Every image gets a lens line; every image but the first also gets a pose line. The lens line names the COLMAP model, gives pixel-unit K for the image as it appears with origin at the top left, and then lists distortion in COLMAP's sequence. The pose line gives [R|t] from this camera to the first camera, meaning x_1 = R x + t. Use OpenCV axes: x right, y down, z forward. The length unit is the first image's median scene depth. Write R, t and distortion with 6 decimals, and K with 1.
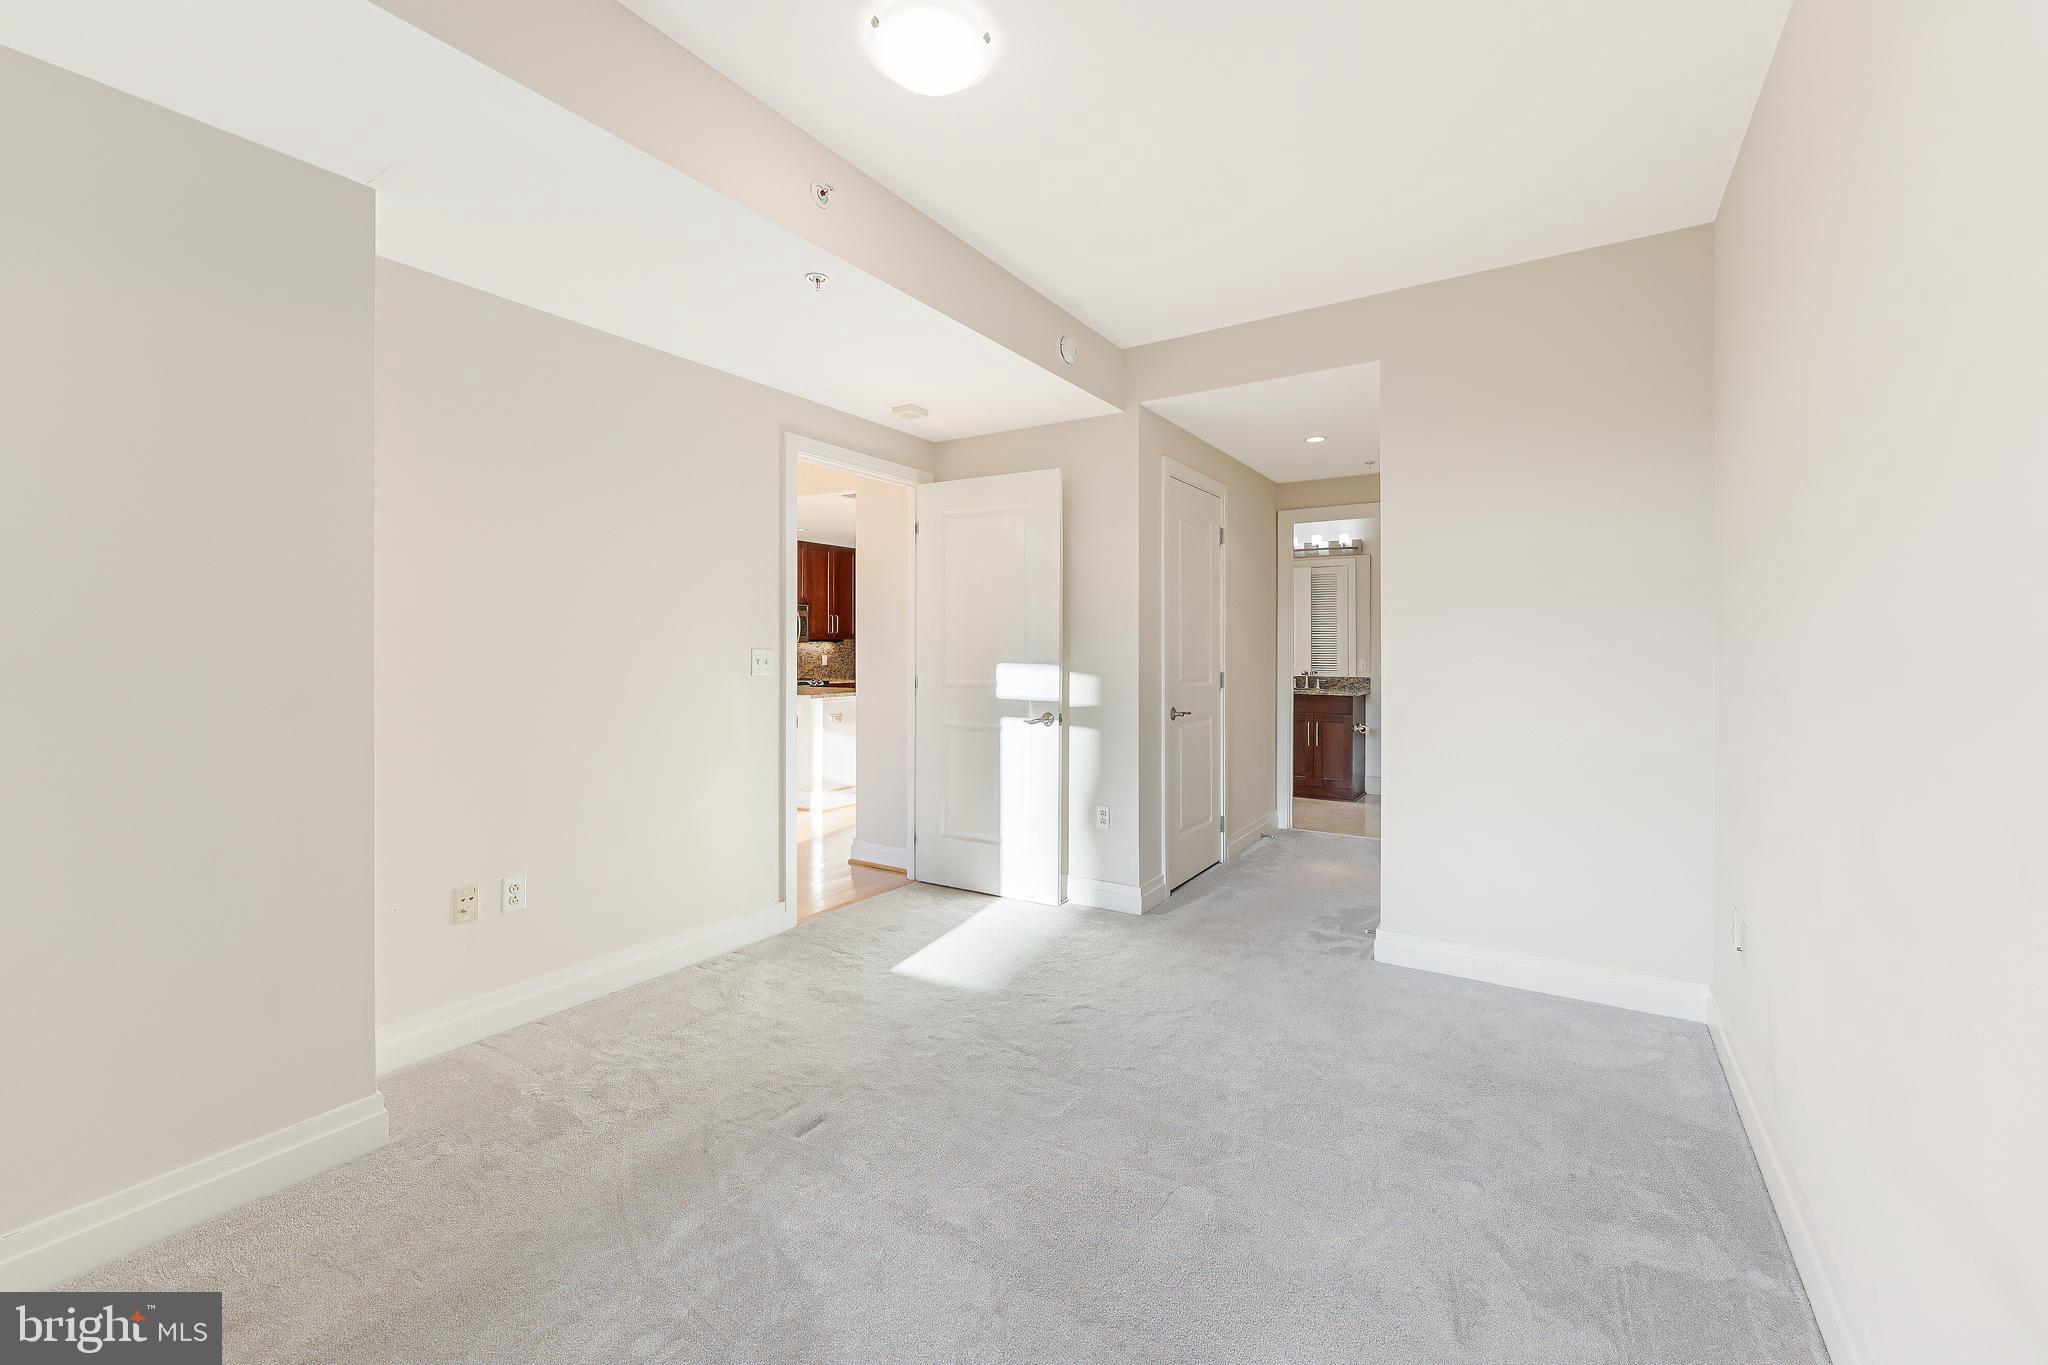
lens RADIAL K [[828.2, 0, 1022.2], [0, 828.2, 646.1], [0, 0, 1]] dist [0.002876, -0.000604]
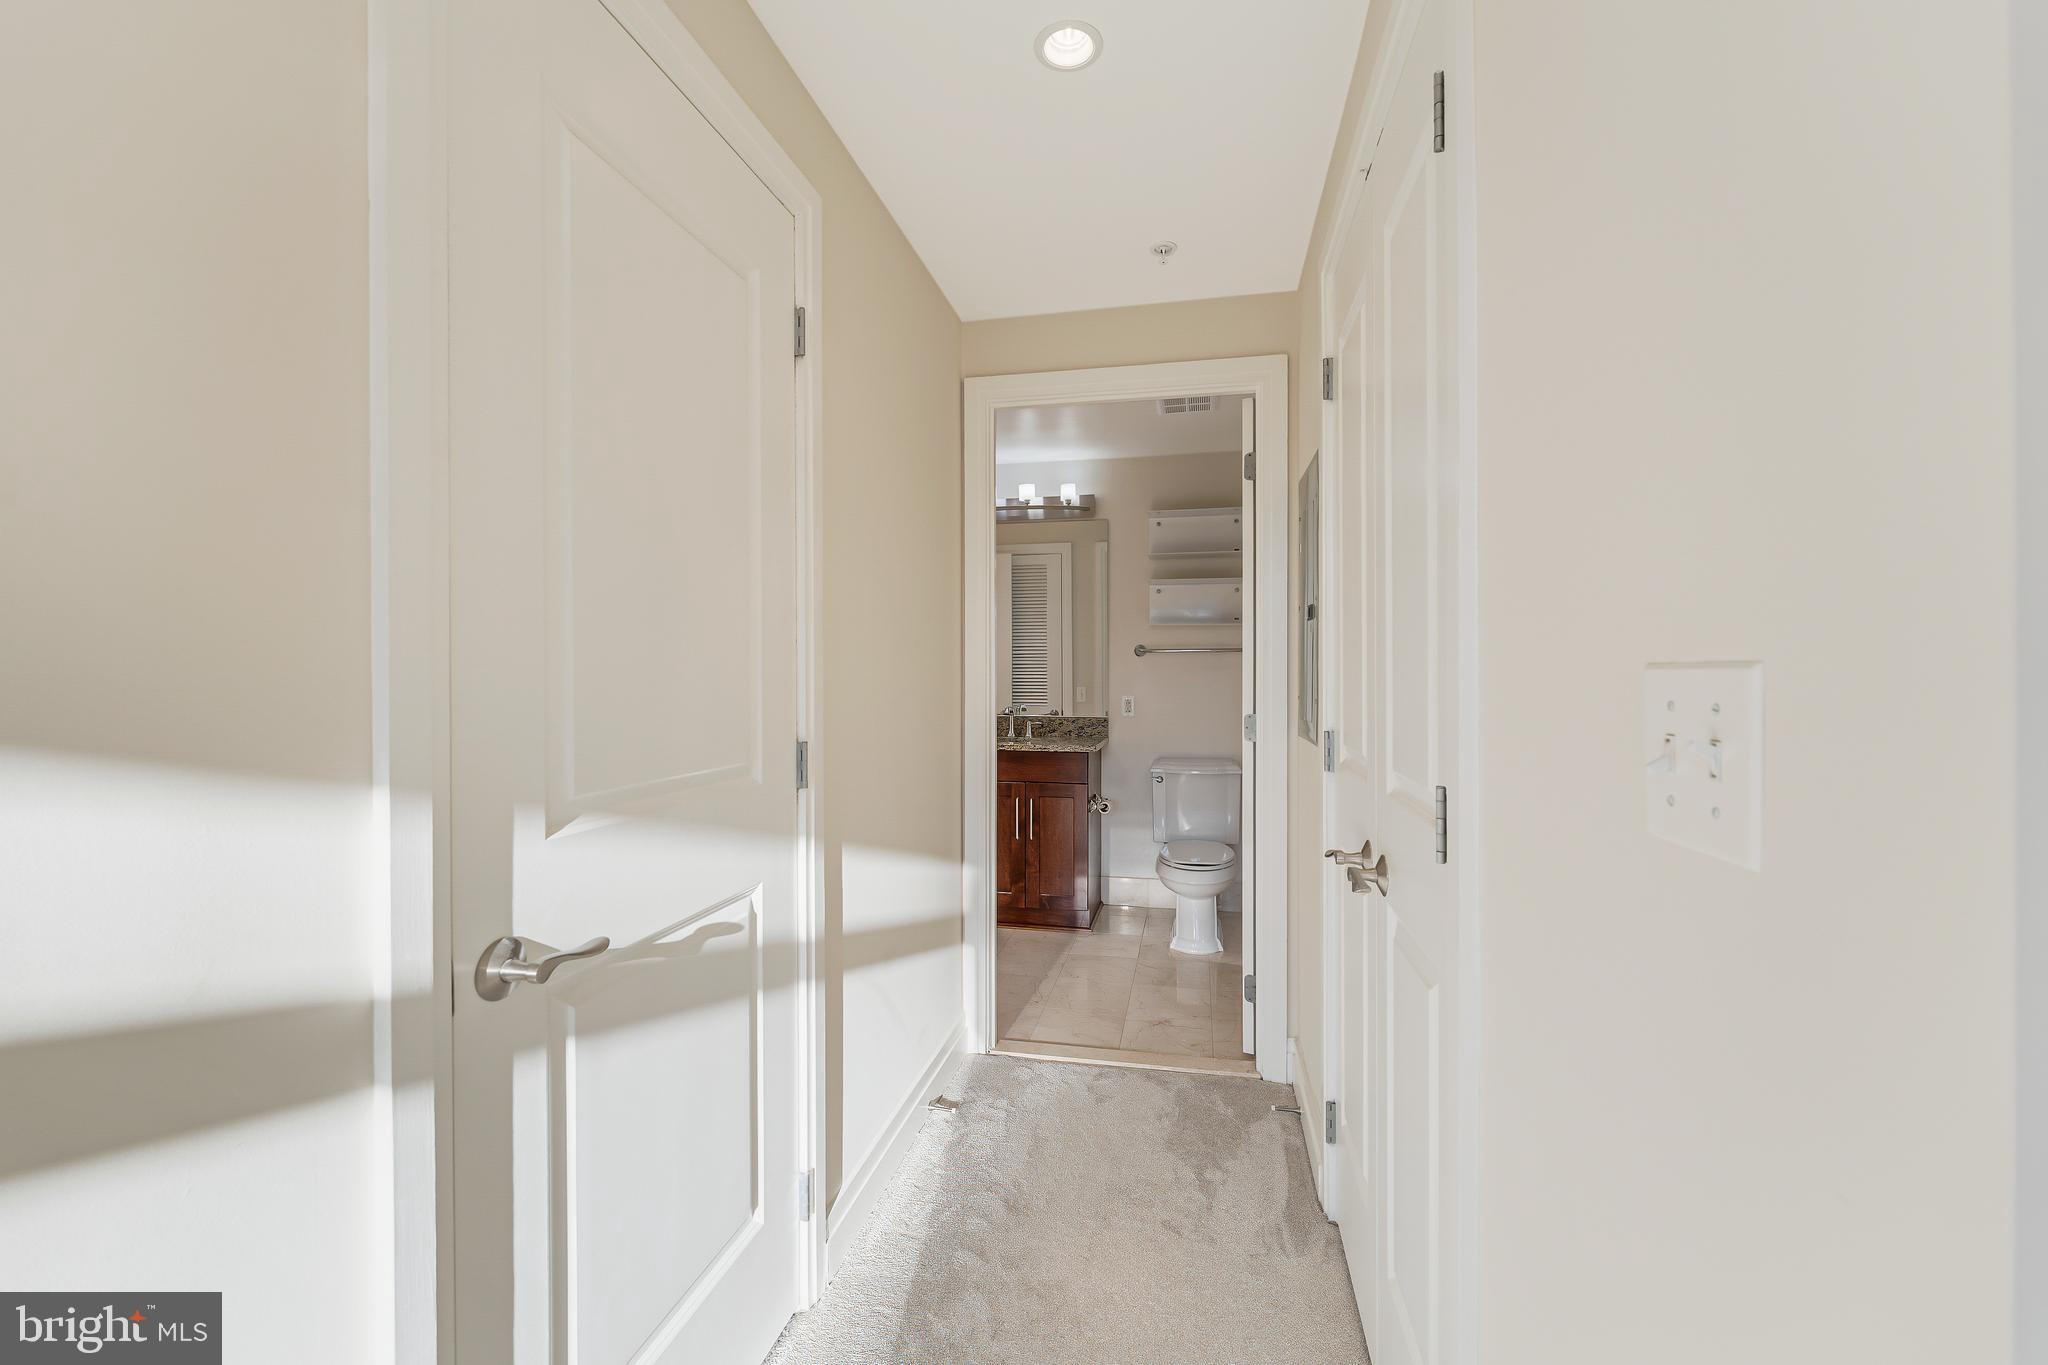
lens RADIAL K [[828.2, 0, 1034.1], [0, 828.2, 677.3], [0, 0, 1]] dist [0.002876, -0.000604]
pose [[0.928549, -0.007554, 0.371132, 0.223996], [0.004979, 0.999956, 0.007897, 0.004104], [-0.371176, -0.005485, 0.928546, 0.720592]]
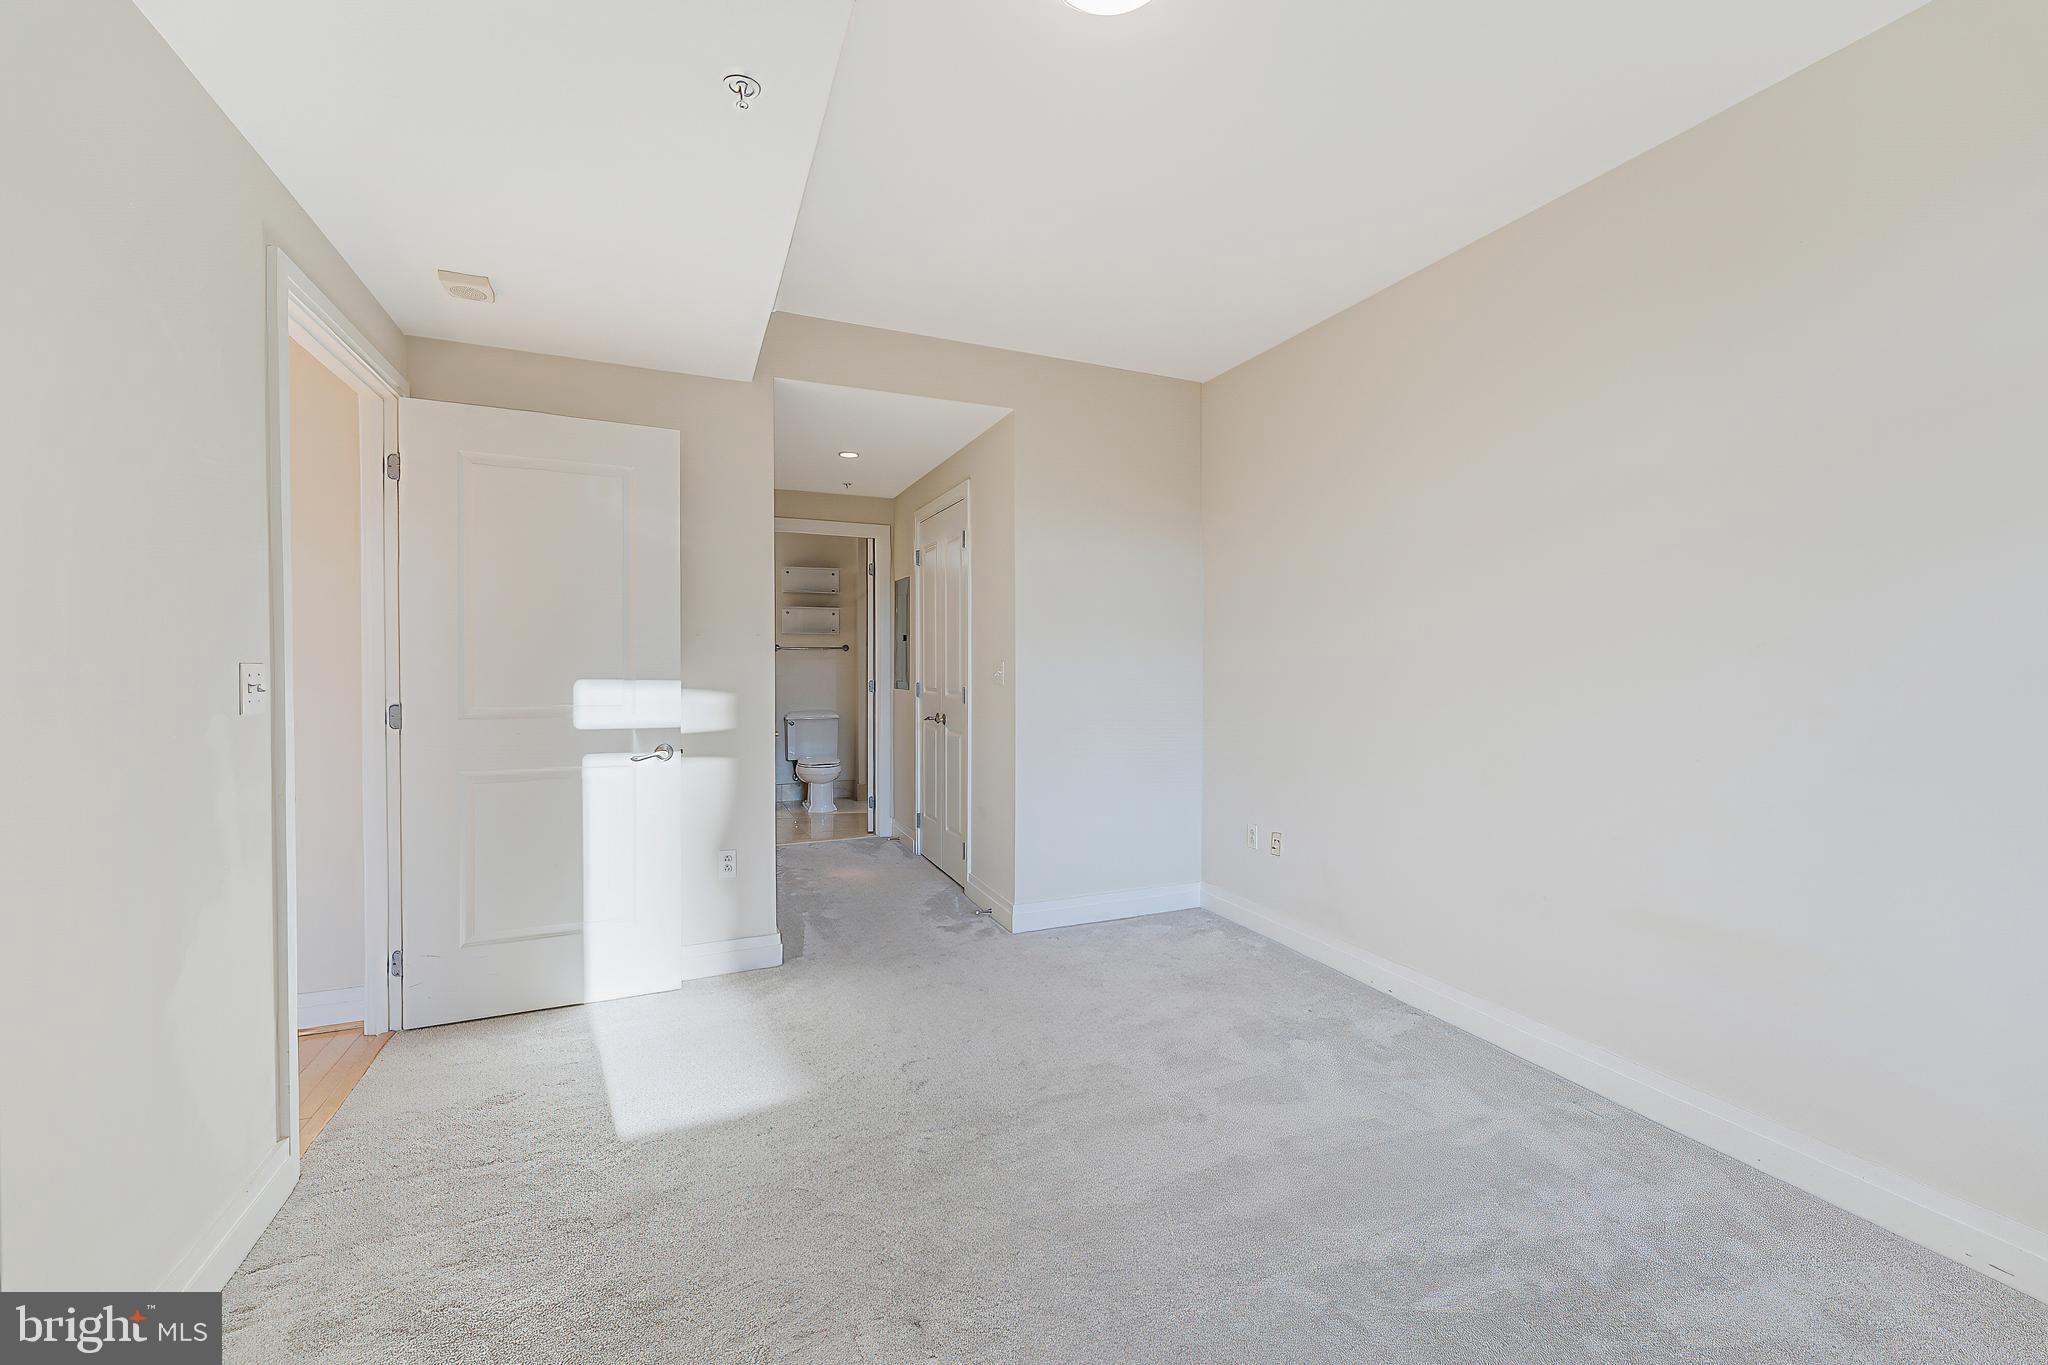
lens RADIAL K [[828.2, 0, 1030.7], [0, 828.2, 666.7], [0, 0, 1]] dist [0.002876, -0.000604]
pose [[0.552755, -0.006101, 0.833322, -0.386902], [-0.003753, 0.999945, 0.009810, -0.000191], [-0.833336, -0.008550, 0.552701, 0.260858]]
